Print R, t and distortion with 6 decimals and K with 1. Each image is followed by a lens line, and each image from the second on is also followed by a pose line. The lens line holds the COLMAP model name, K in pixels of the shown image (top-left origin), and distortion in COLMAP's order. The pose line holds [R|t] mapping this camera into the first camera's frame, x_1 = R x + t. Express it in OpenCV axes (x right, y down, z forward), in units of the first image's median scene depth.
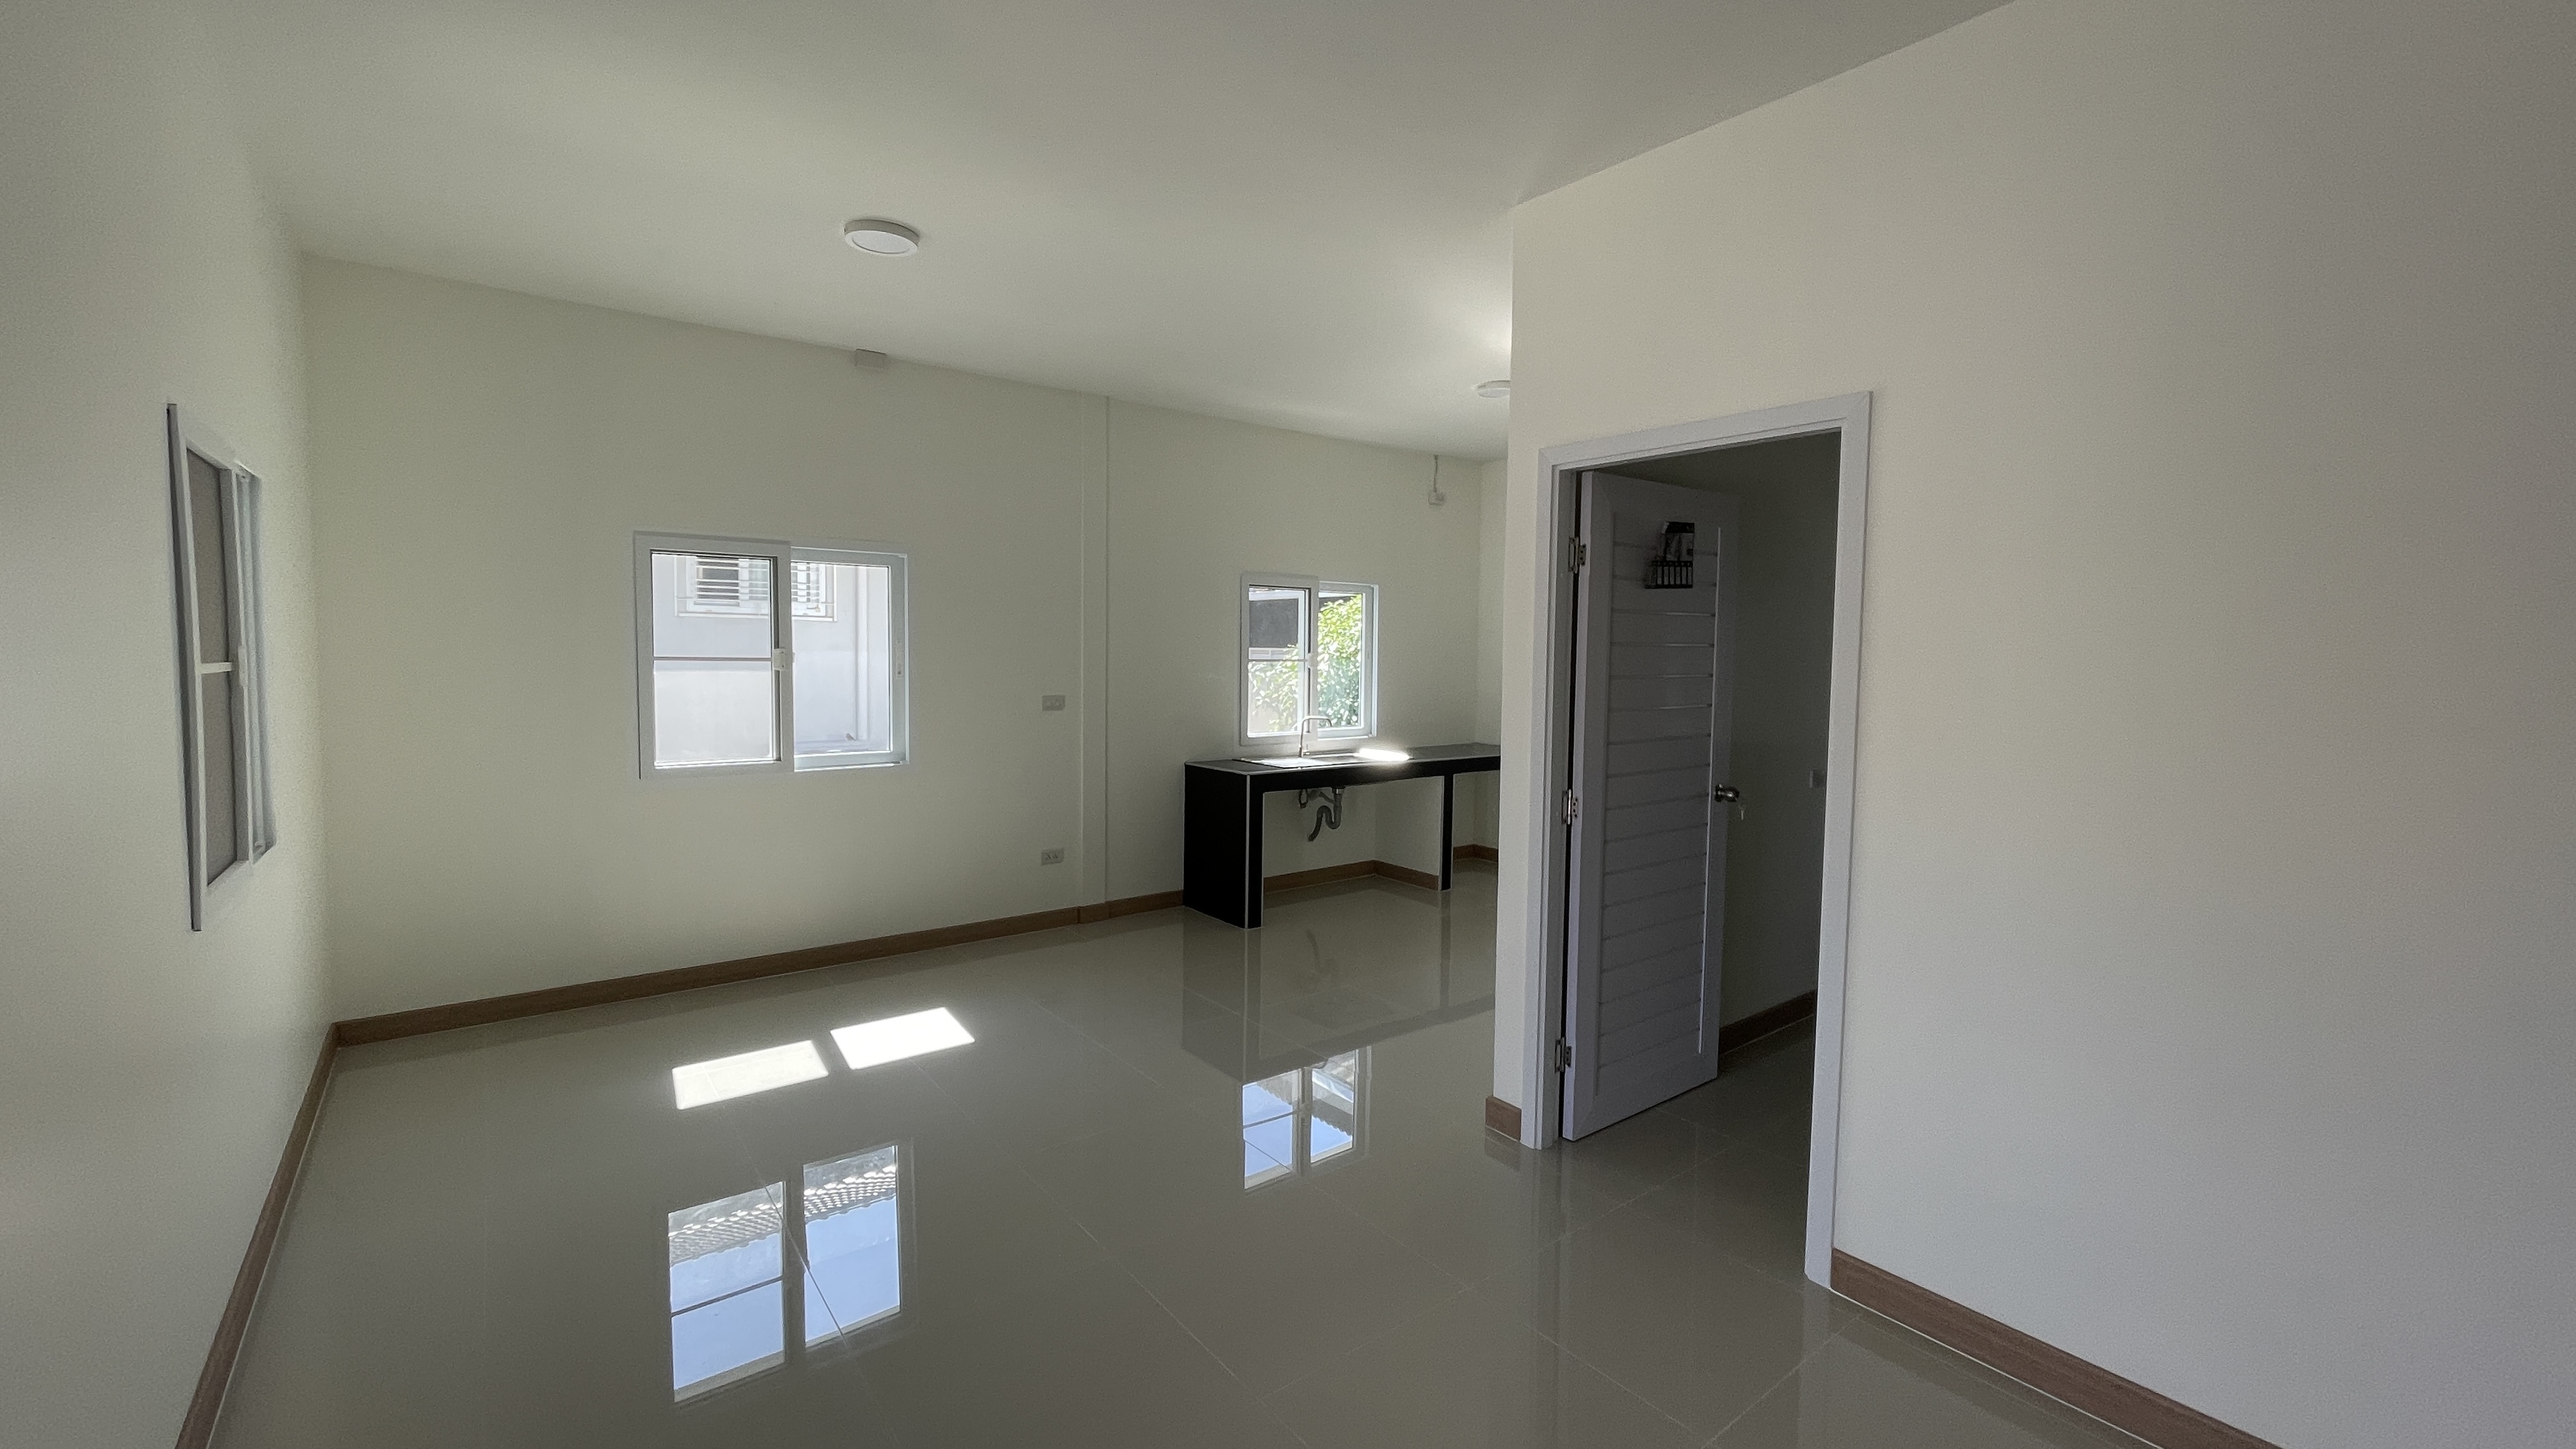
lens RADIAL K [[1048.4, 0, 1286.2], [0, 1048.4, 708.2], [0, 0, 1]] dist [0.000476, -0.000159]
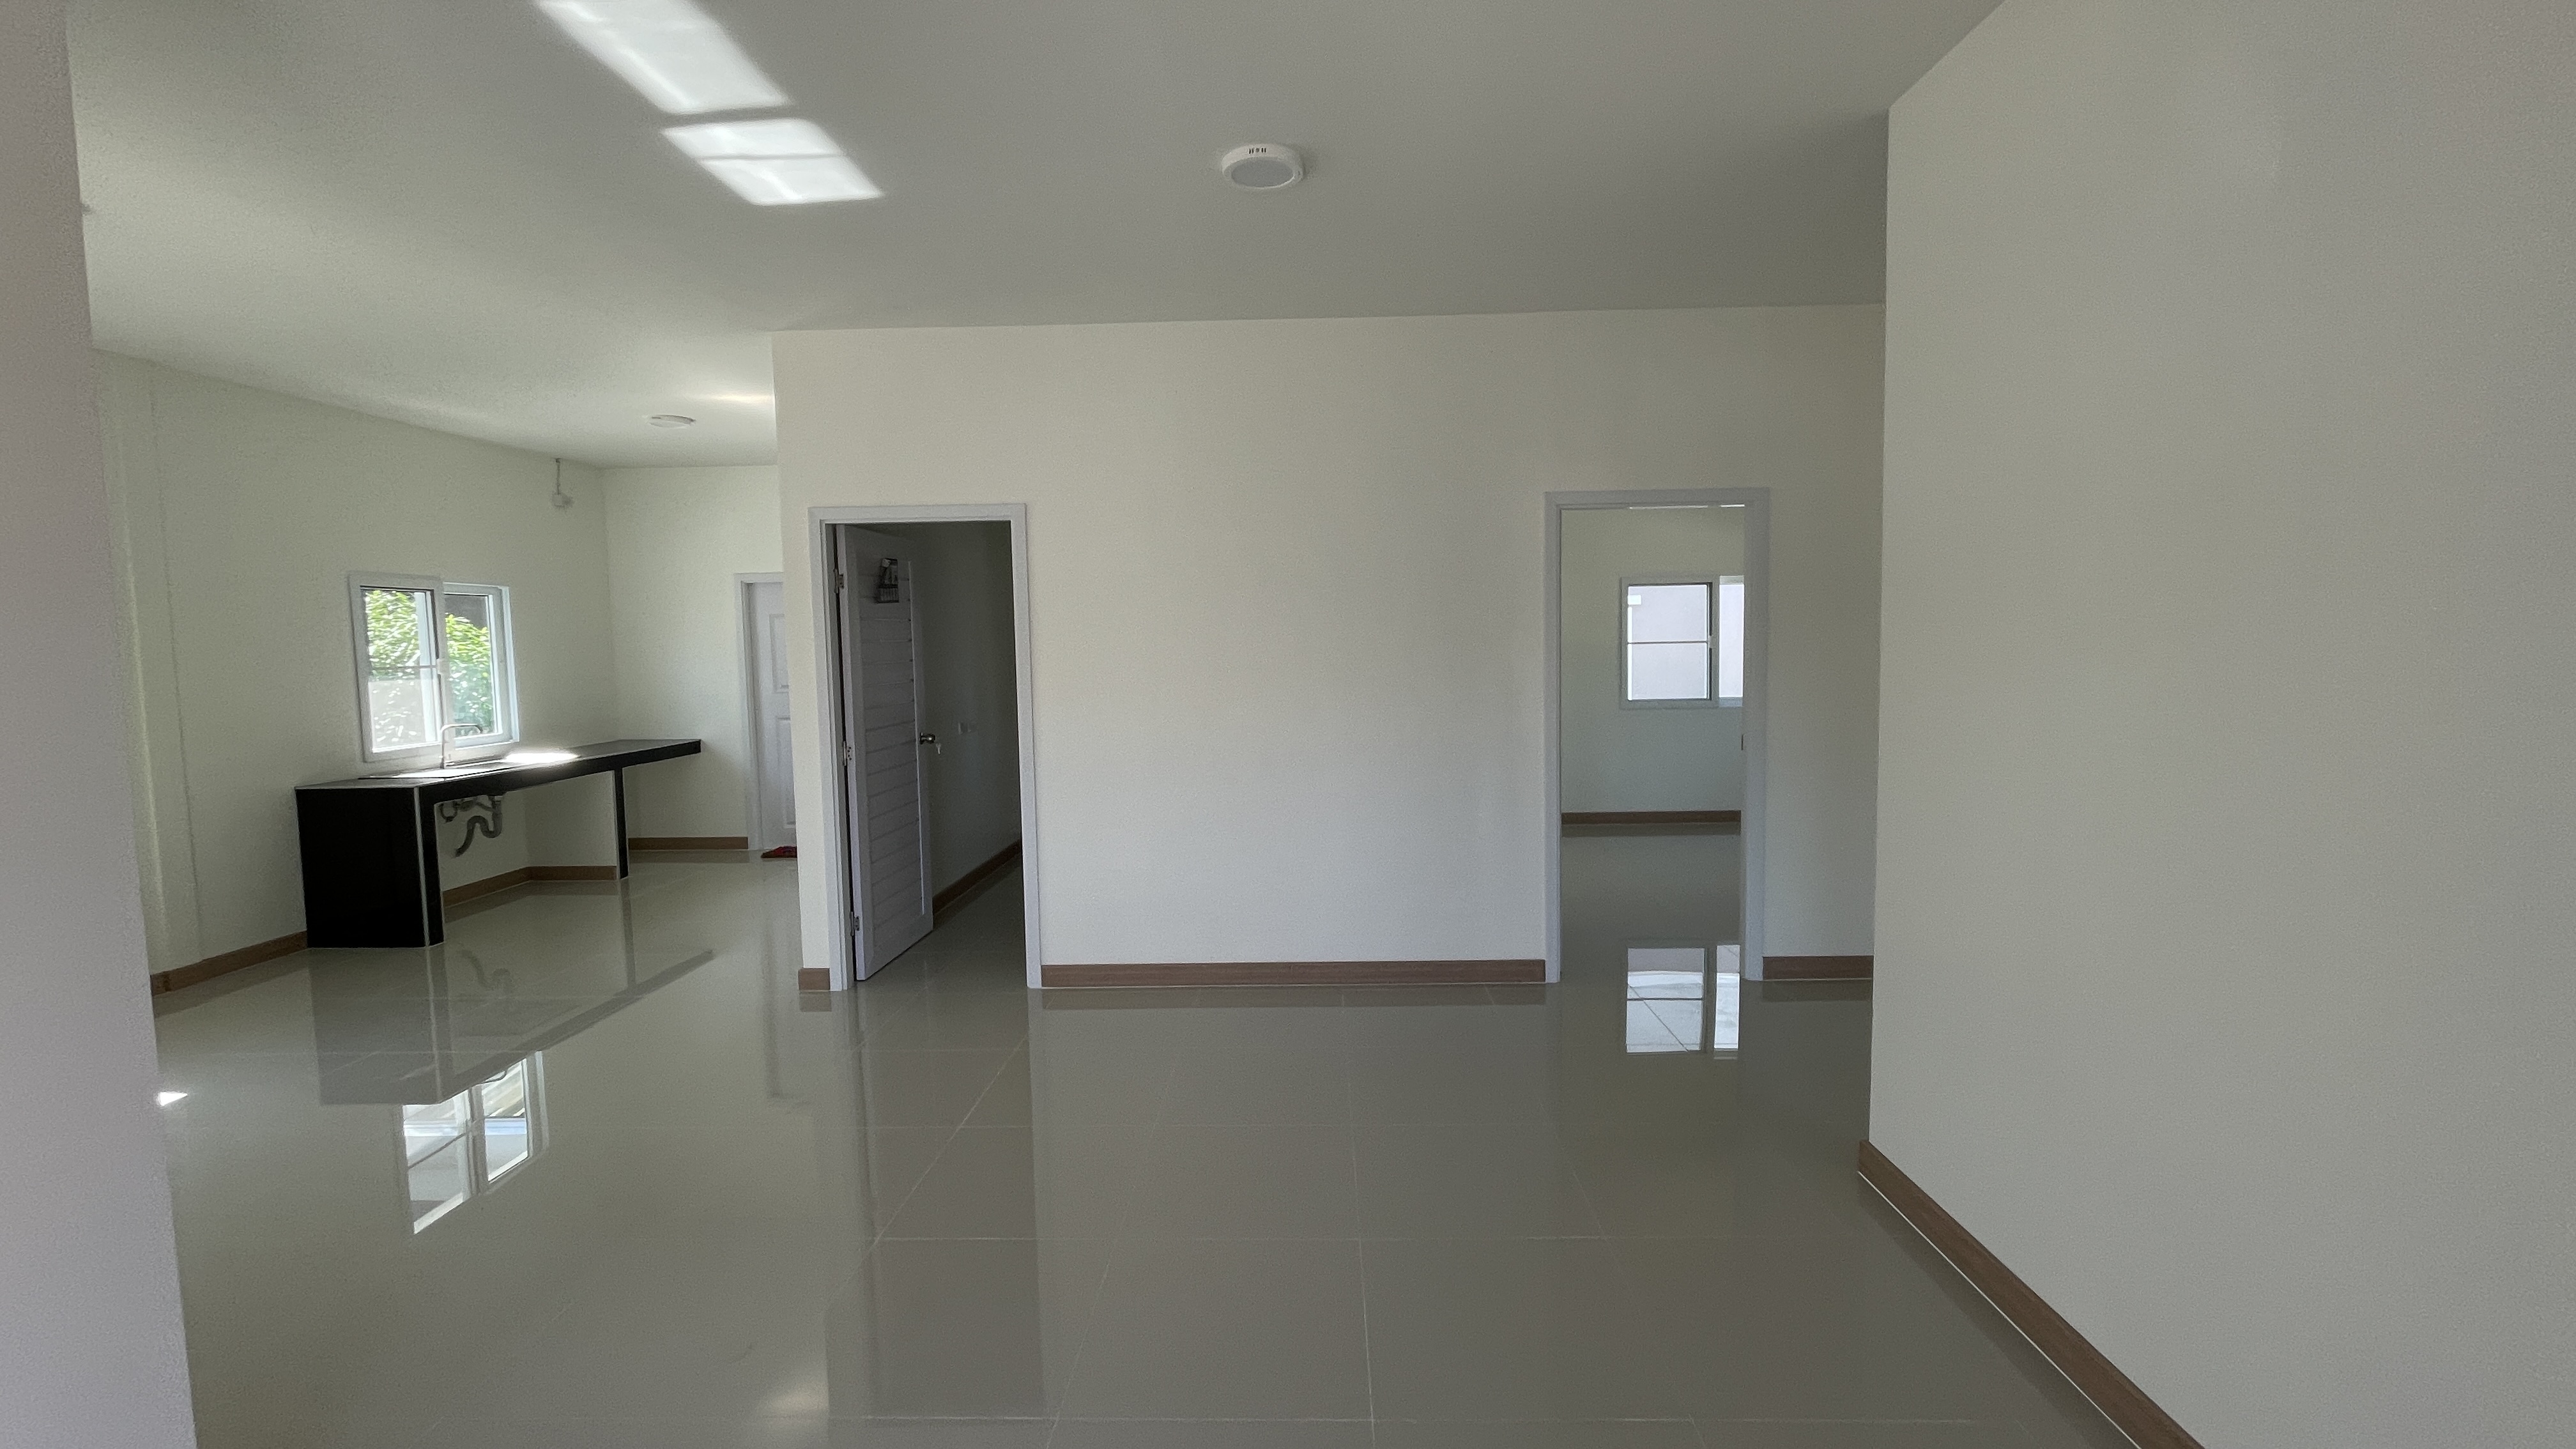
lens RADIAL K [[1048.4, 0, 1286.2], [0, 1048.4, 708.2], [0, 0, 1]] dist [0.000476, -0.000159]
pose [[0.647073, -0.076297, 0.758601, -0.214853], [0.070165, 0.996717, 0.040397, 0.007679], [-0.759192, 0.027088, 0.650302, -0.206316]]
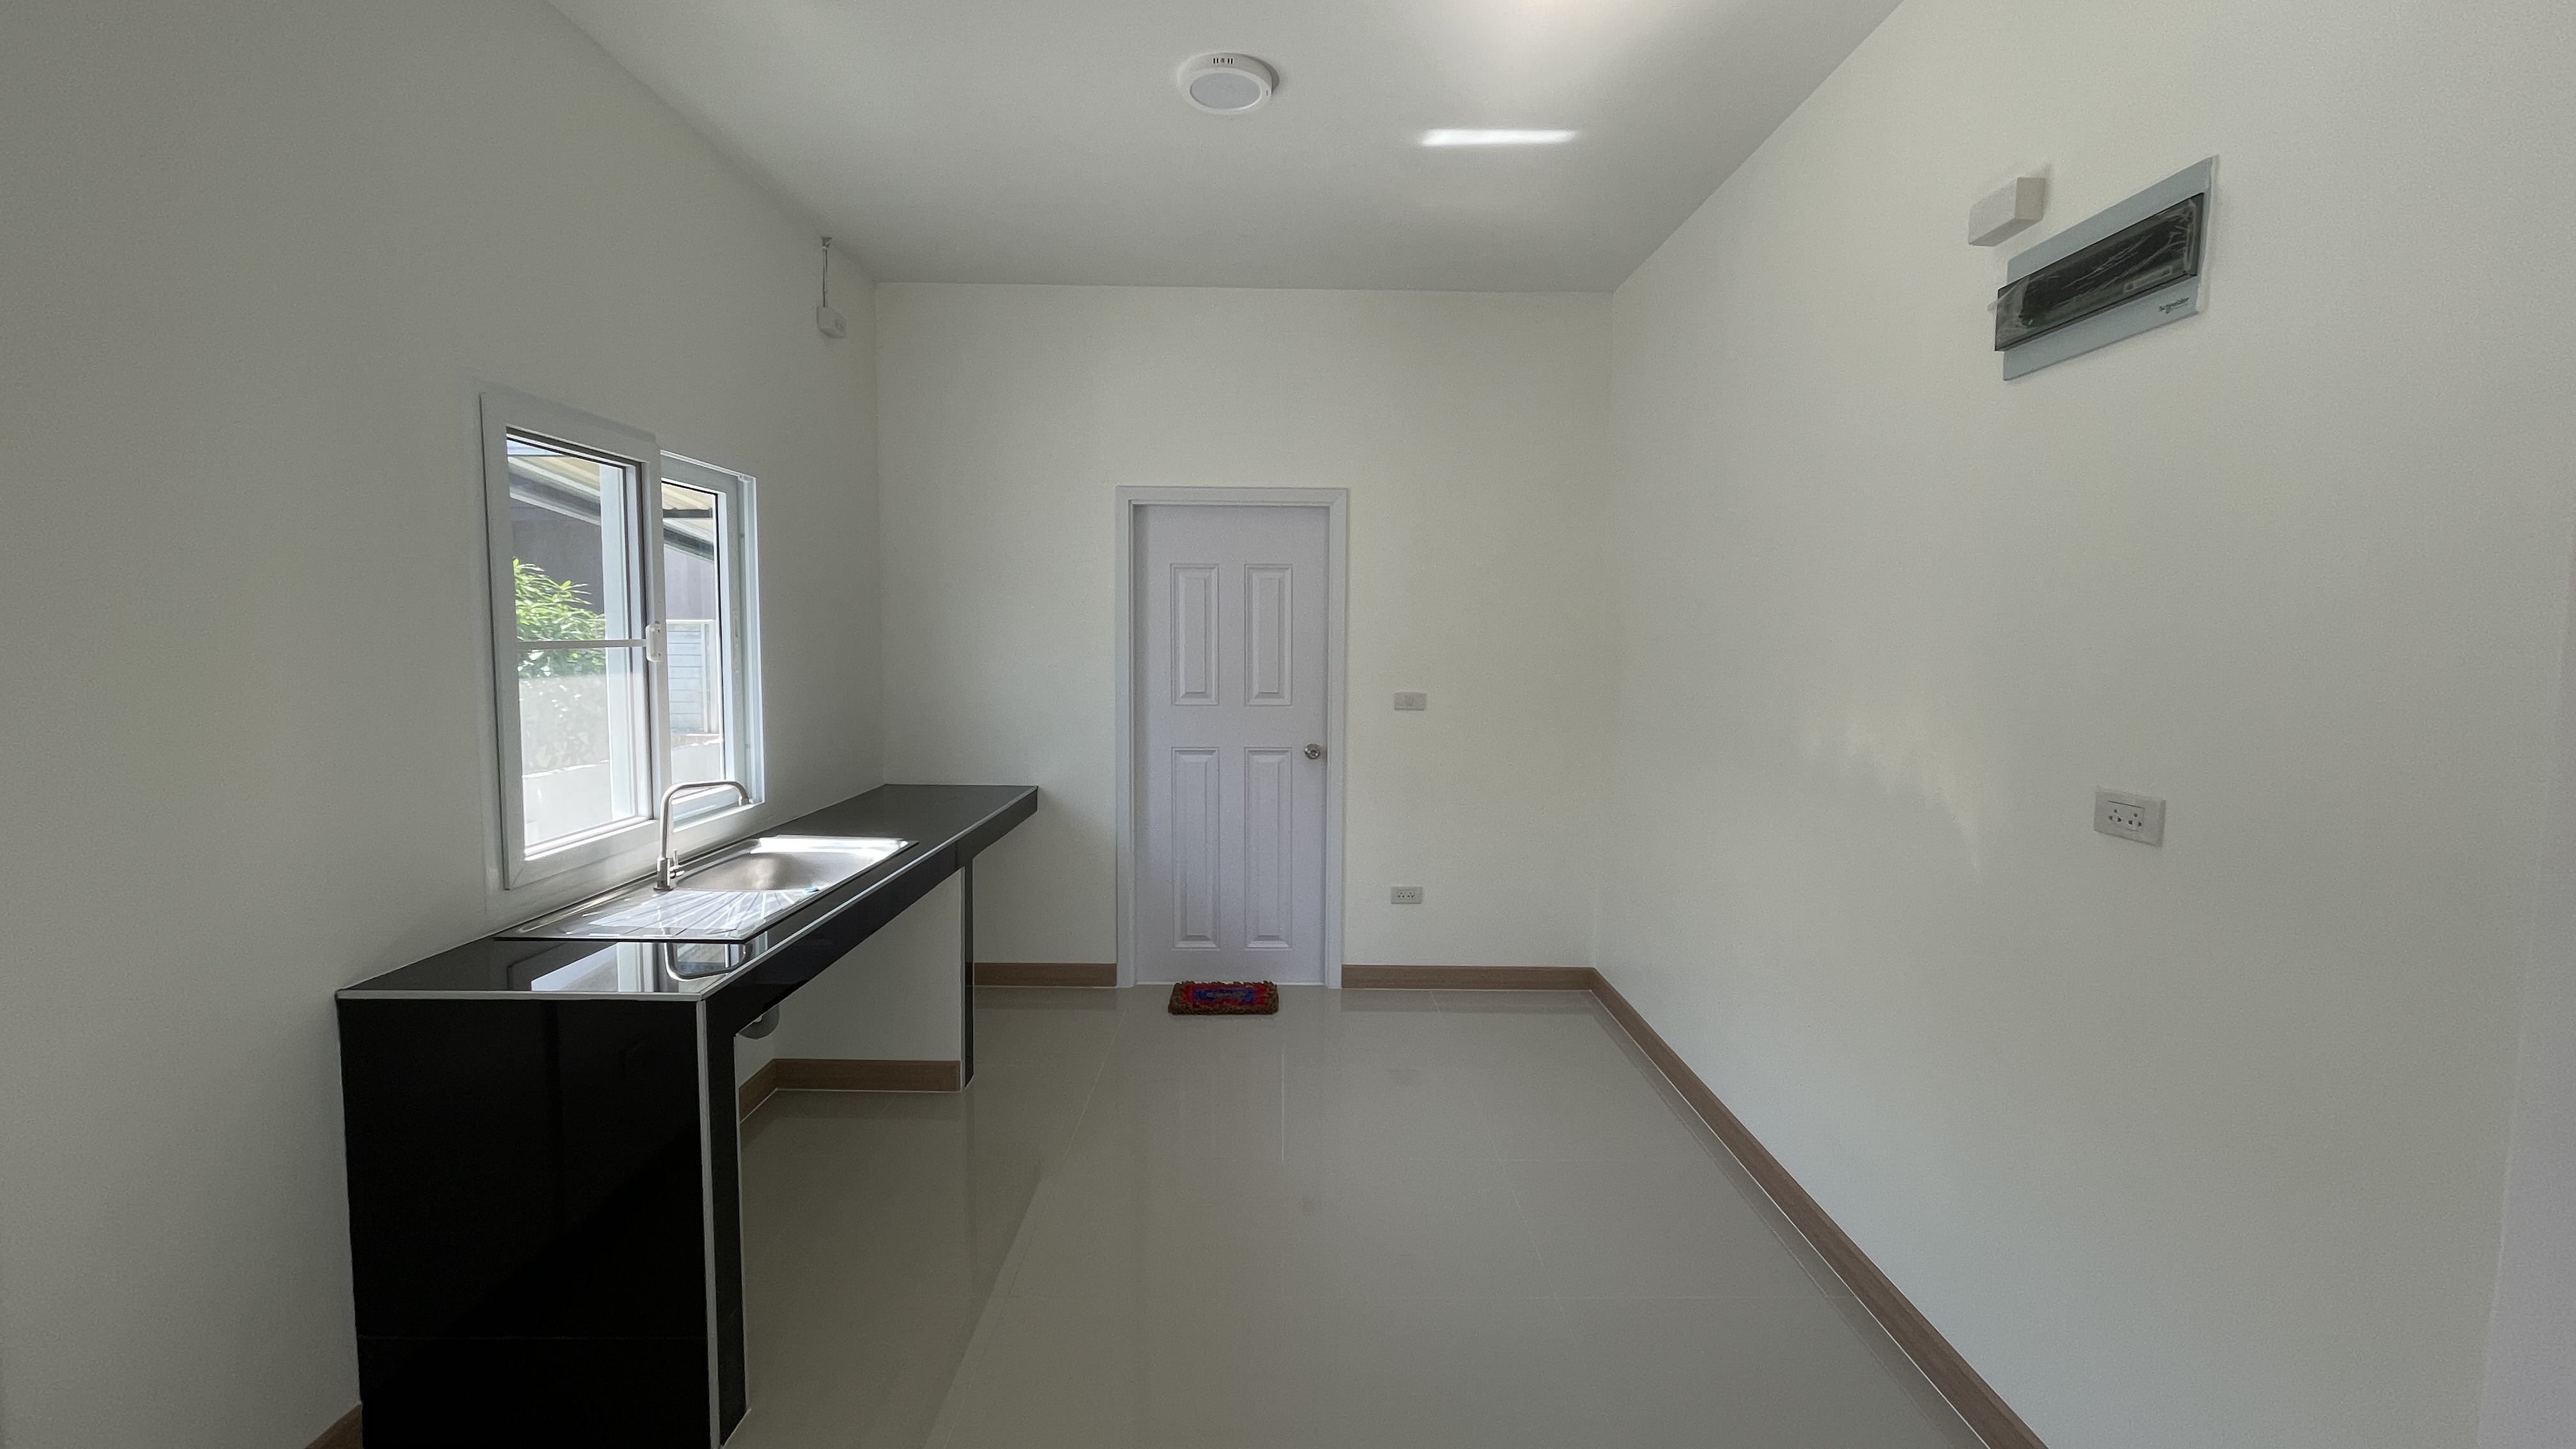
lens RADIAL K [[1042.2, 0, 1289.8], [0, 1042.2, 709.0], [0, 0, 1]] dist [-0.000317, -0.001013]
pose [[0.607751, -0.064717, 0.791486, -0.156820], [0.044619, 0.997882, 0.047332, -0.030049], [-0.792873, 0.006549, 0.609351, 0.588088]]
